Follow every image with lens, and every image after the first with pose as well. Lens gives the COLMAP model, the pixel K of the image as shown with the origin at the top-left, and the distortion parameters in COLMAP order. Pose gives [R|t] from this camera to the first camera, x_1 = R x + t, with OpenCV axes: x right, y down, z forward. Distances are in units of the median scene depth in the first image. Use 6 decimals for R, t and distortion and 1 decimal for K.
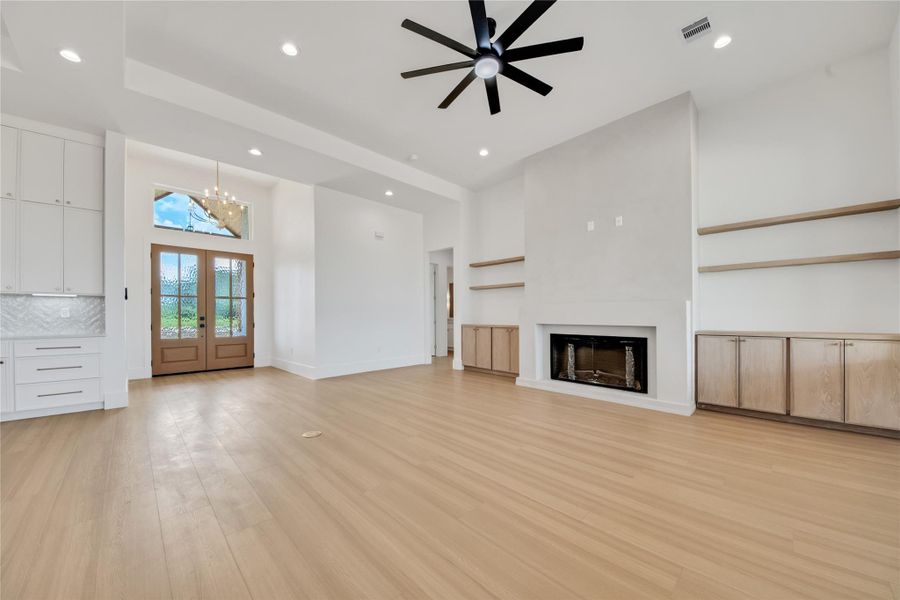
lens RADIAL K [[316.5, 0, 435.3], [0, 316.5, 315.9], [0, 0, 1]] dist [0.000229, 0.000013]
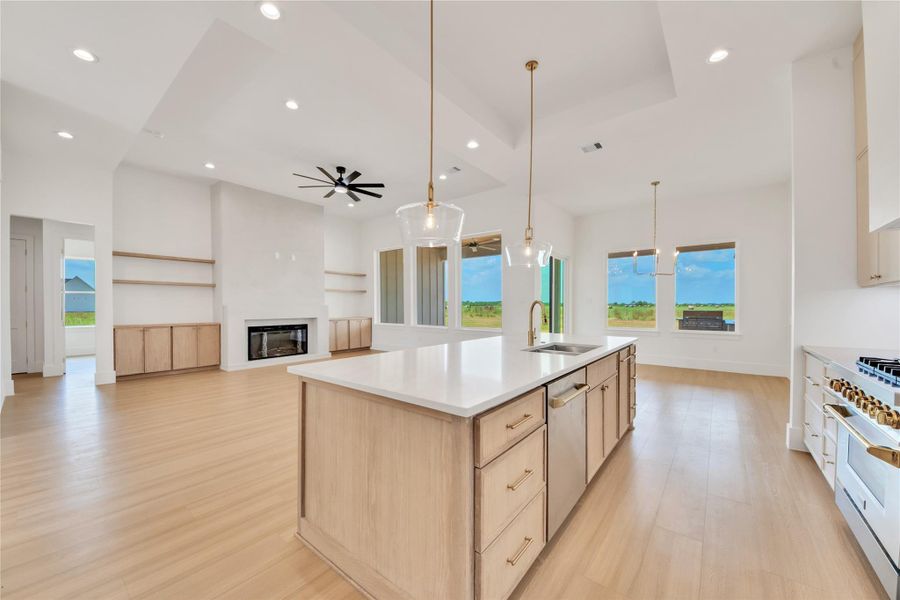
lens RADIAL K [[333.5, 0, 448.6], [0, 333.5, 304.2], [0, 0, 1]] dist [-0.040782, 0.000097]
pose [[-0.122515, 0.006634, 0.992444, -1.114867], [0.009799, 0.999937, -0.005474, -0.023197], [-0.992418, 0.009054, -0.122573, 0.325915]]
